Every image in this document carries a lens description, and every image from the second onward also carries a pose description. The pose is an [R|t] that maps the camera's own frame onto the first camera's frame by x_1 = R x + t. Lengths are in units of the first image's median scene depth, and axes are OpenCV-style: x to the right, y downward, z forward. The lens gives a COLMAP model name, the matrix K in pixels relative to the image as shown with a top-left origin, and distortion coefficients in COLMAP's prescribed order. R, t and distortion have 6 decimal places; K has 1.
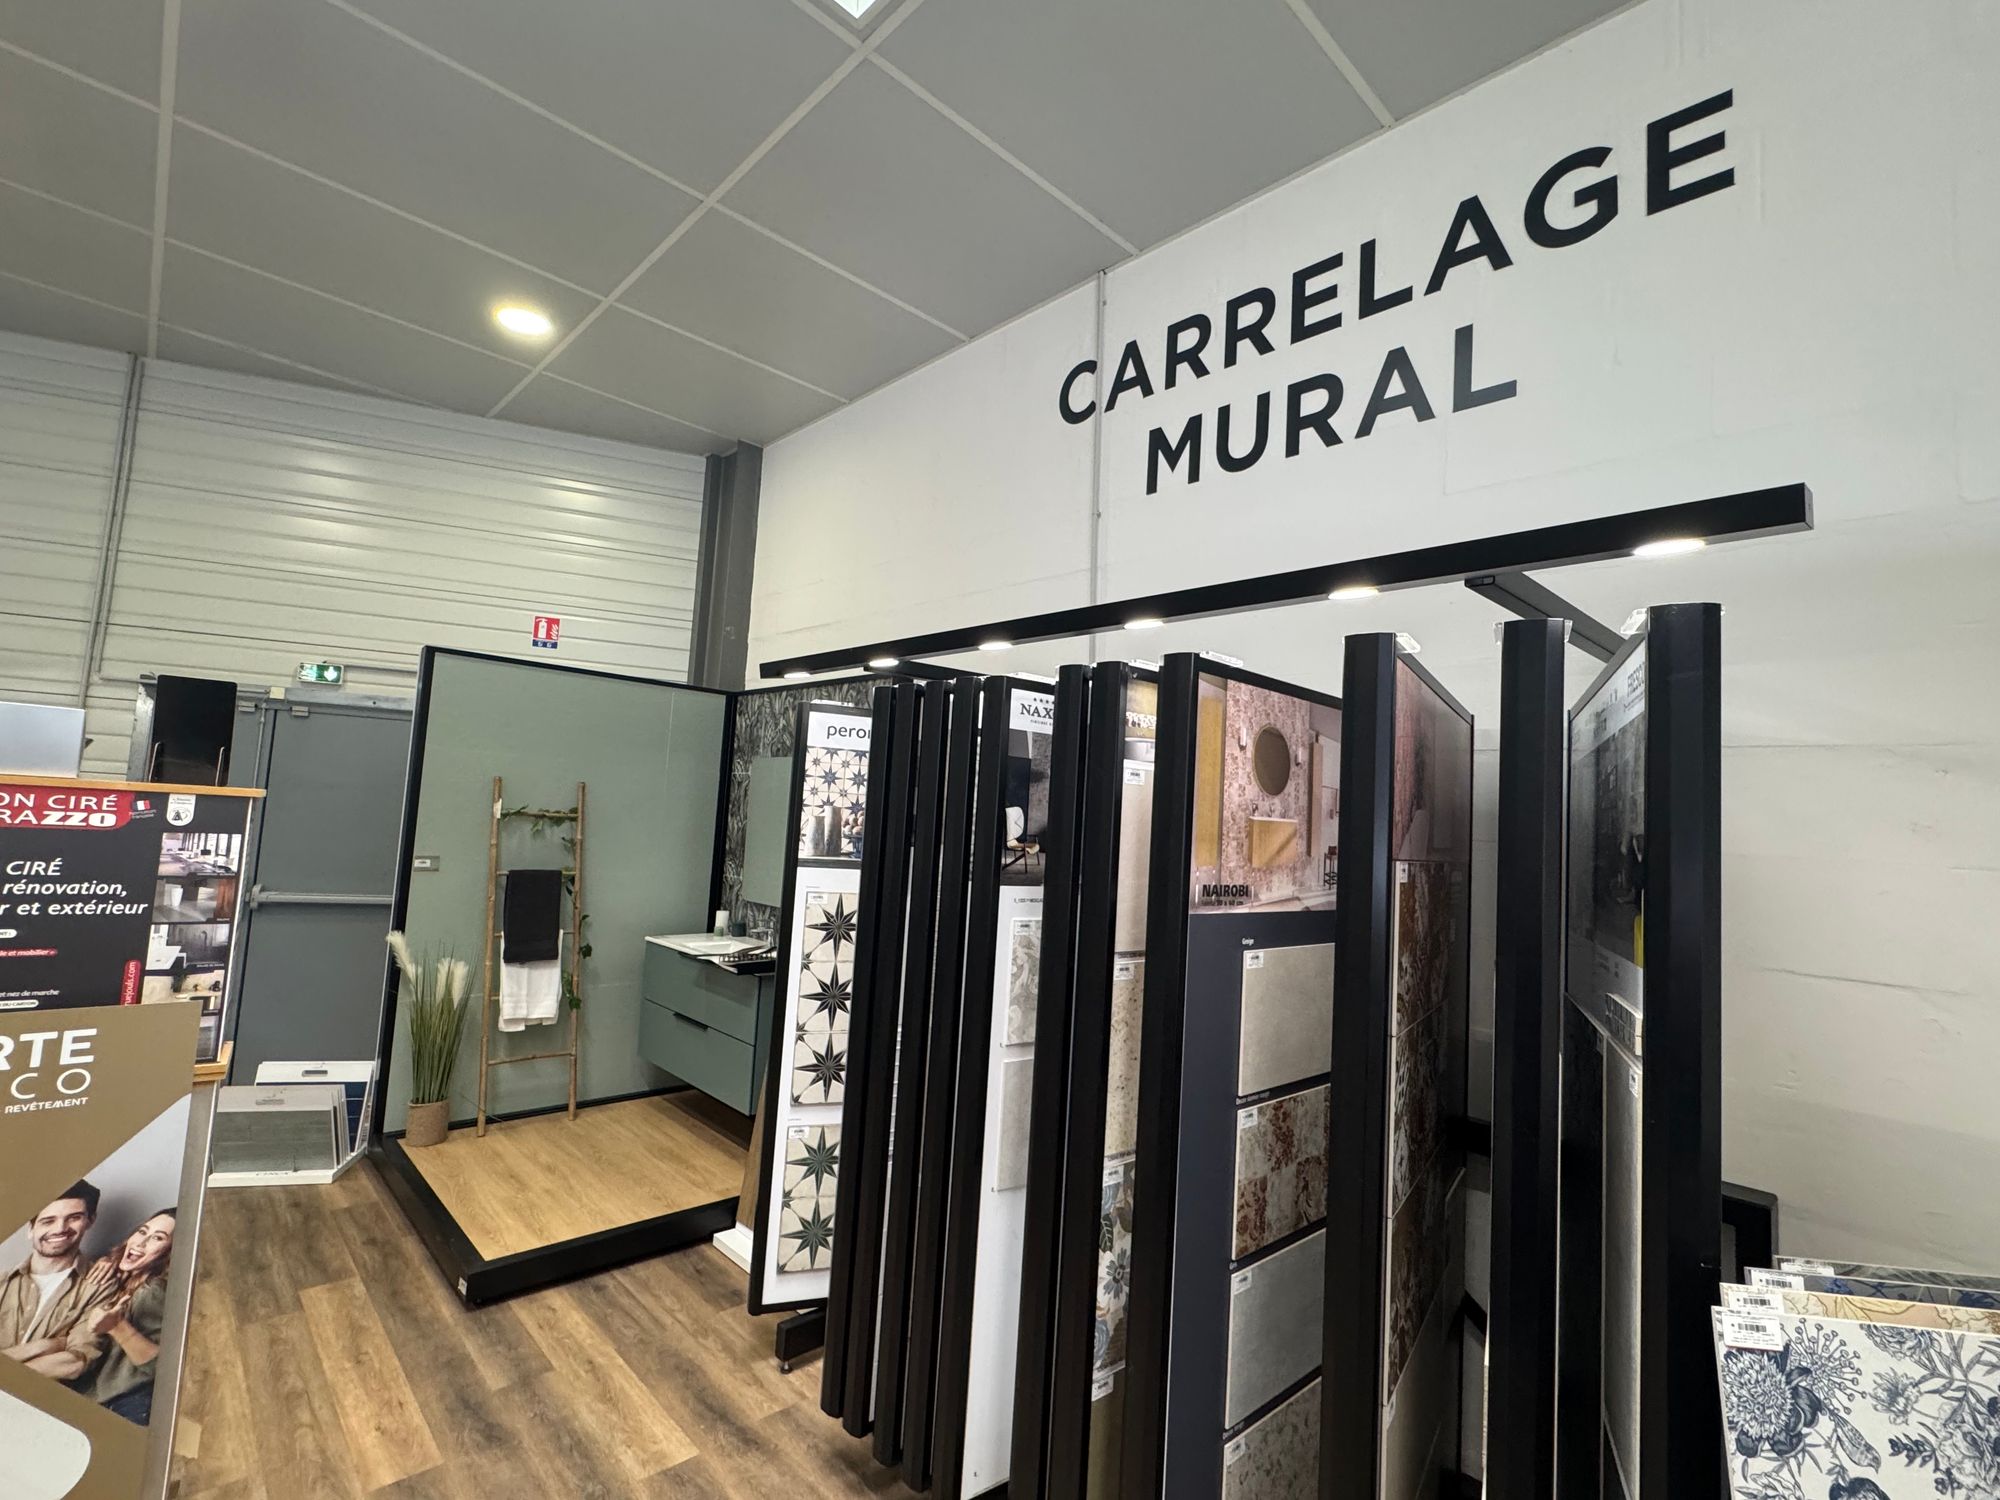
lens RADIAL K [[919.2, 0, 996.5], [0, 919.2, 747.9], [0, 0, 1]] dist [-0.001319, -0.000519]
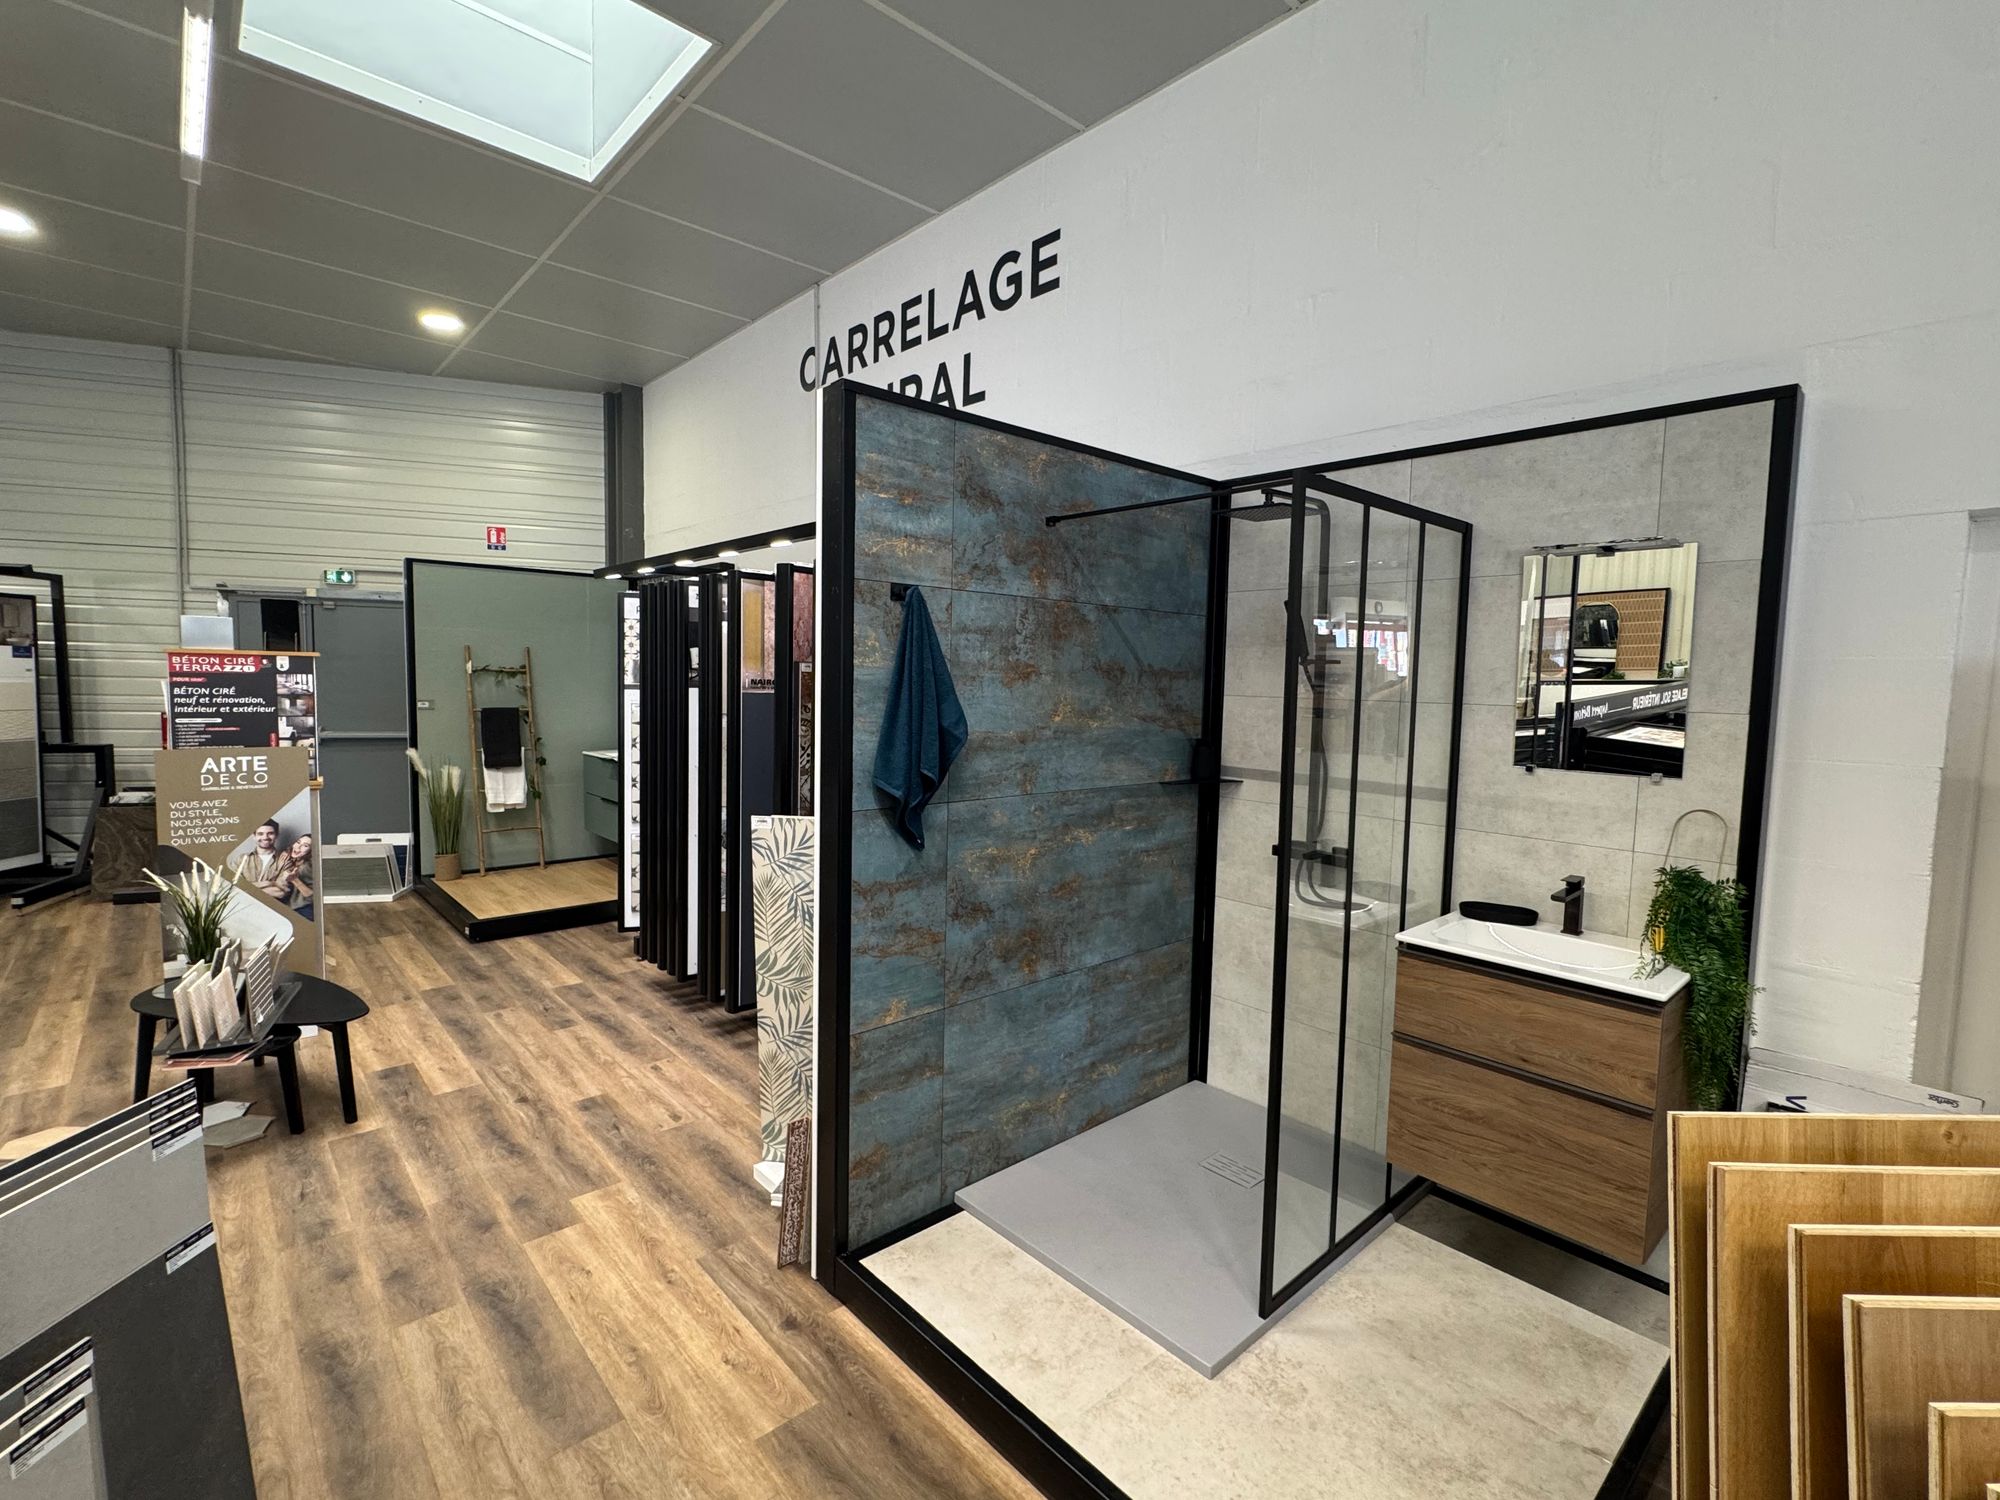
lens RADIAL K [[919.2, 0, 996.5], [0, 919.2, 747.9], [0, 0, 1]] dist [-0.001319, -0.000519]
pose [[0.998886, -0.034912, -0.031738, 0.511353], [0.039421, 0.987159, 0.154799, -0.001653], [0.025926, -0.155878, 0.987436, -0.676146]]
